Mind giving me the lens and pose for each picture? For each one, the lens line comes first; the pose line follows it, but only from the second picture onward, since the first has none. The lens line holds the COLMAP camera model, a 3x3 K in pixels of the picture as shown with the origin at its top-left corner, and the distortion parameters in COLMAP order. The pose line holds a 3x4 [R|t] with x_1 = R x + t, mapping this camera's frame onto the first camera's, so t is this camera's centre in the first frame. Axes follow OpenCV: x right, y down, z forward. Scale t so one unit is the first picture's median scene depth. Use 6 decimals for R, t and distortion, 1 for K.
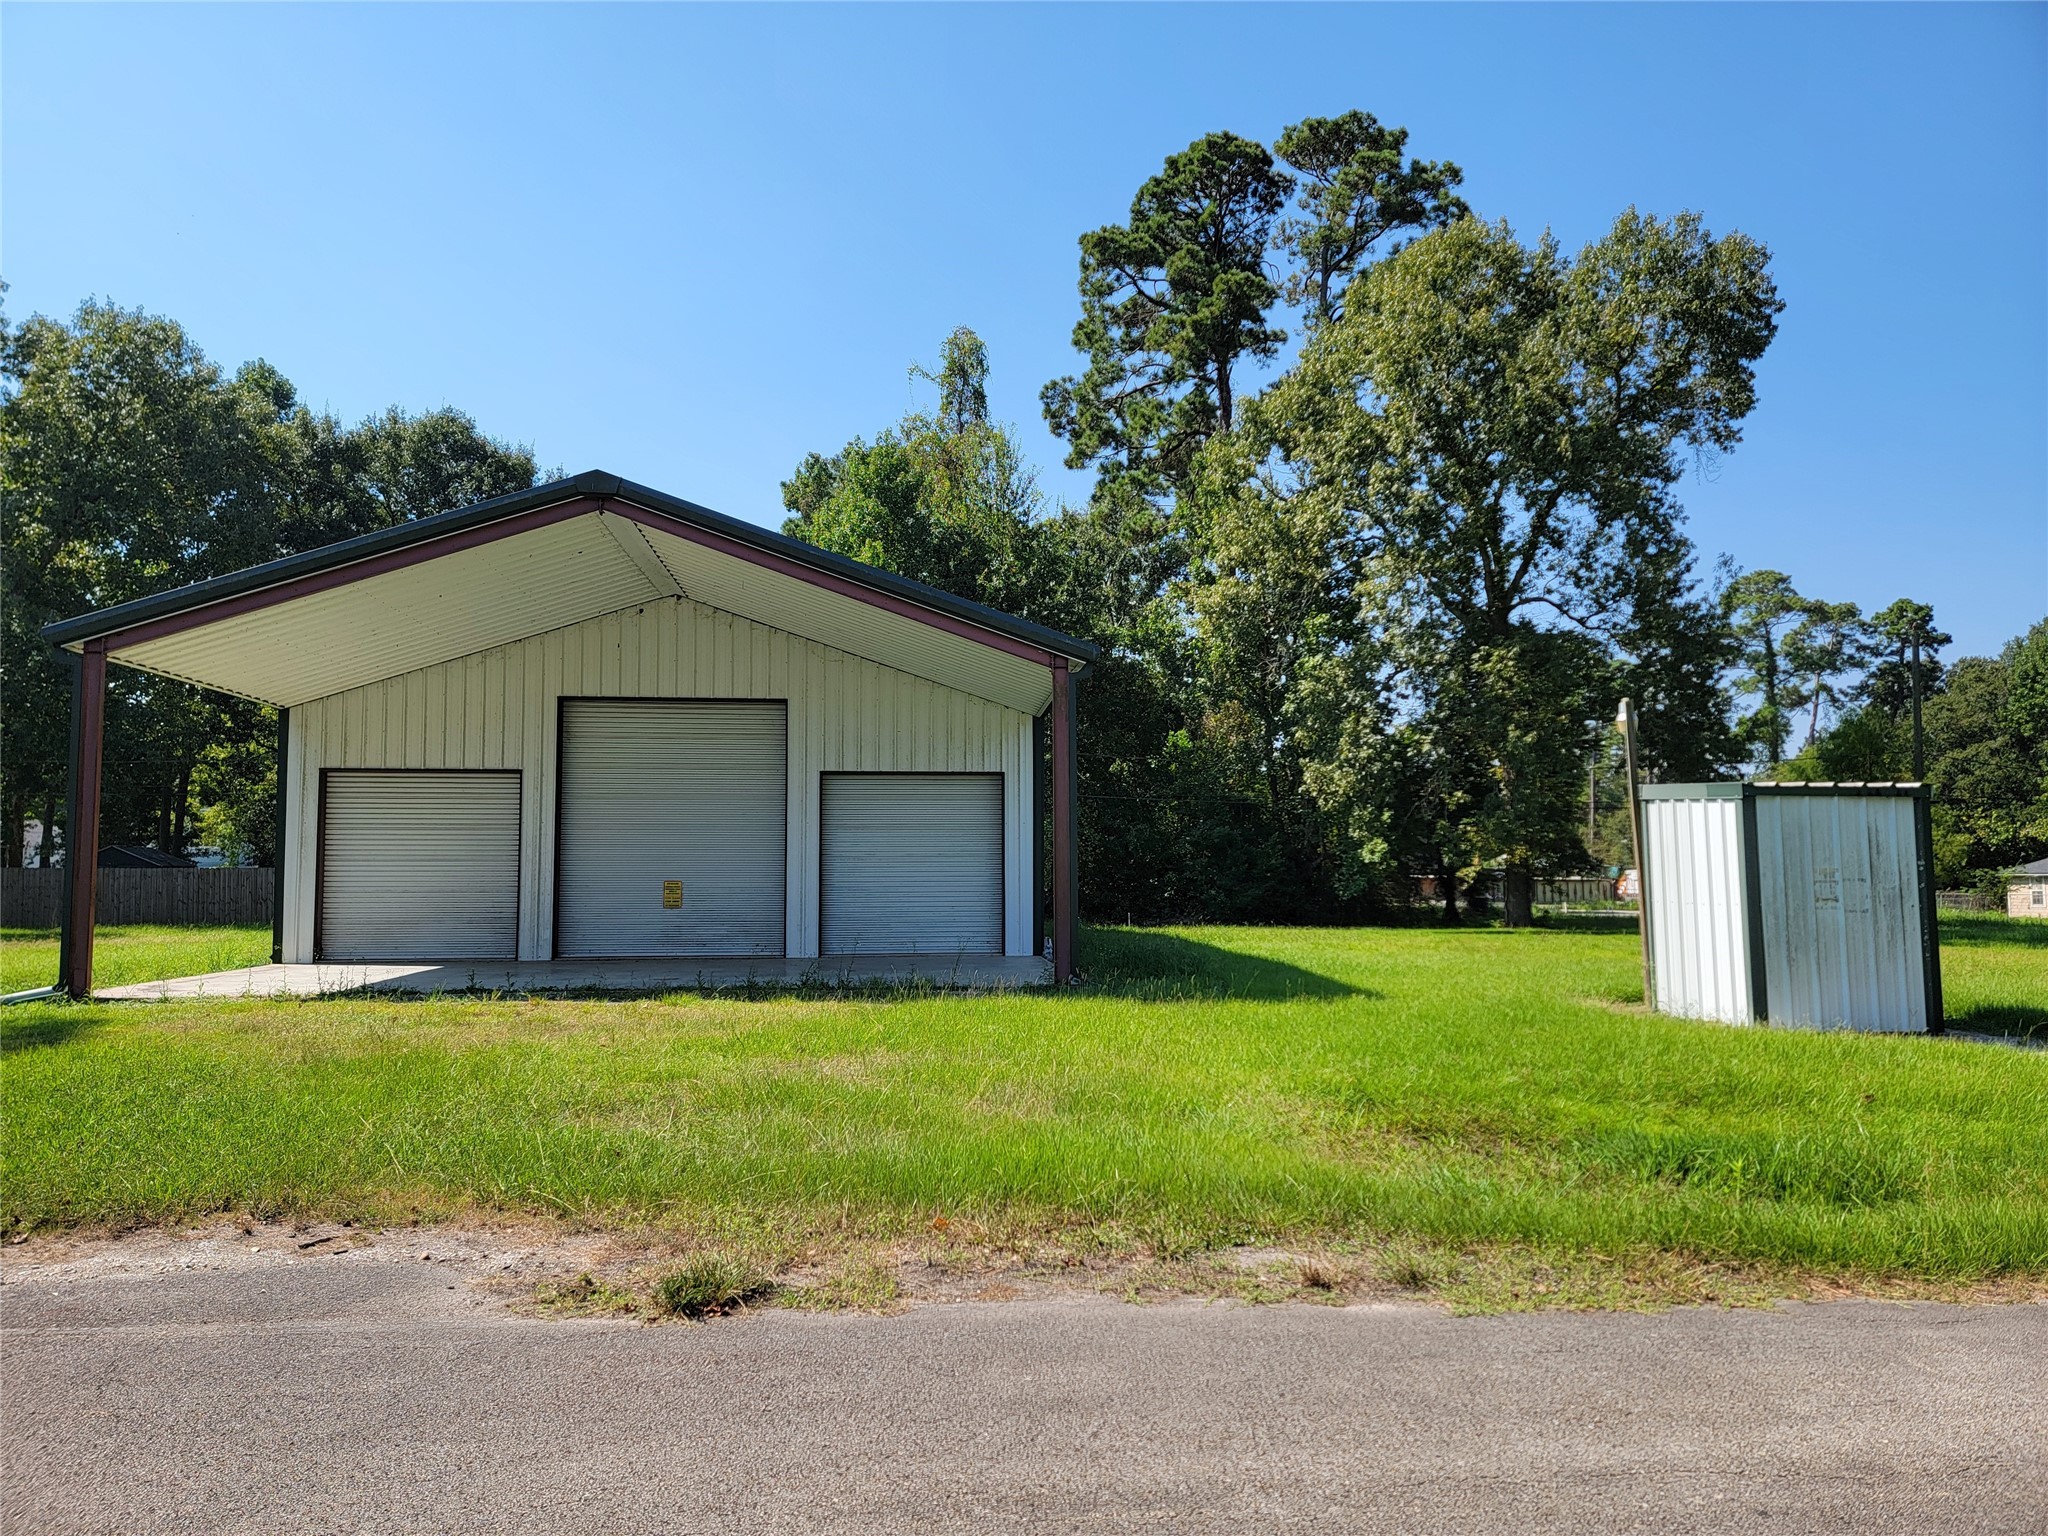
lens RADIAL K [[1417.8, 0, 1010.2], [0, 1417.8, 776.5], [0, 0, 1]] dist [0.087807, -0.080678]
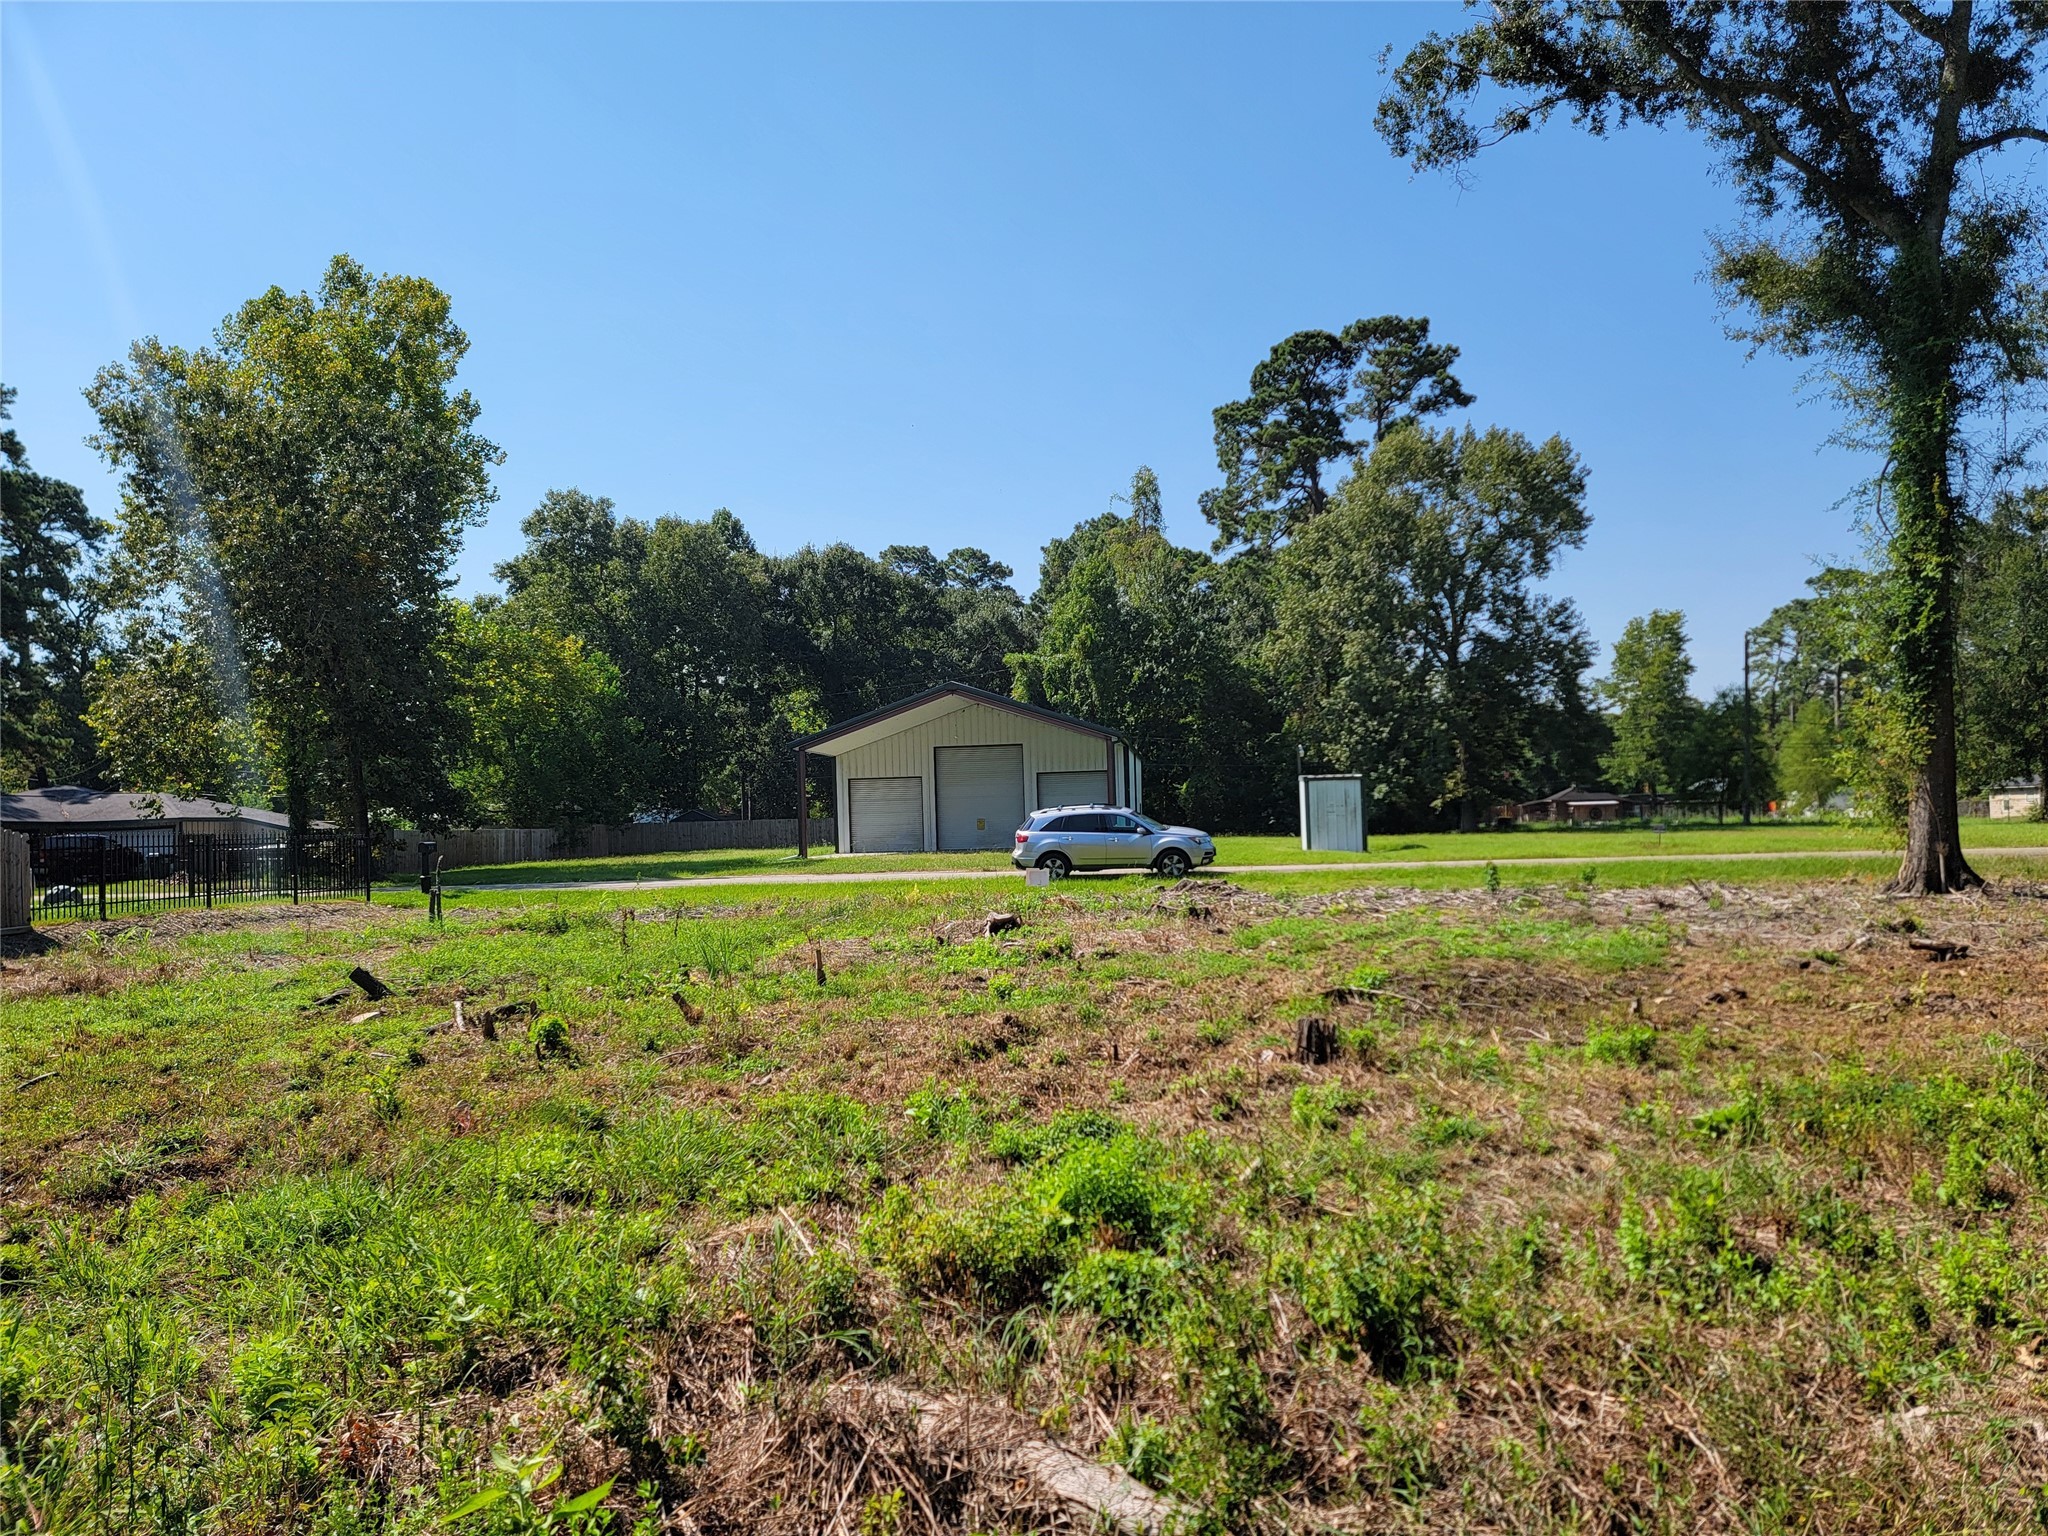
lens RADIAL K [[1417.8, 0, 1028.1], [0, 1417.8, 772.7], [0, 0, 1]] dist [0.087807, -0.080678]
pose [[0.980779, -0.031333, -0.192592, 0.132815], [0.039372, 0.998500, 0.038053, -0.040224], [0.191110, -0.044904, 0.980541, -0.578308]]
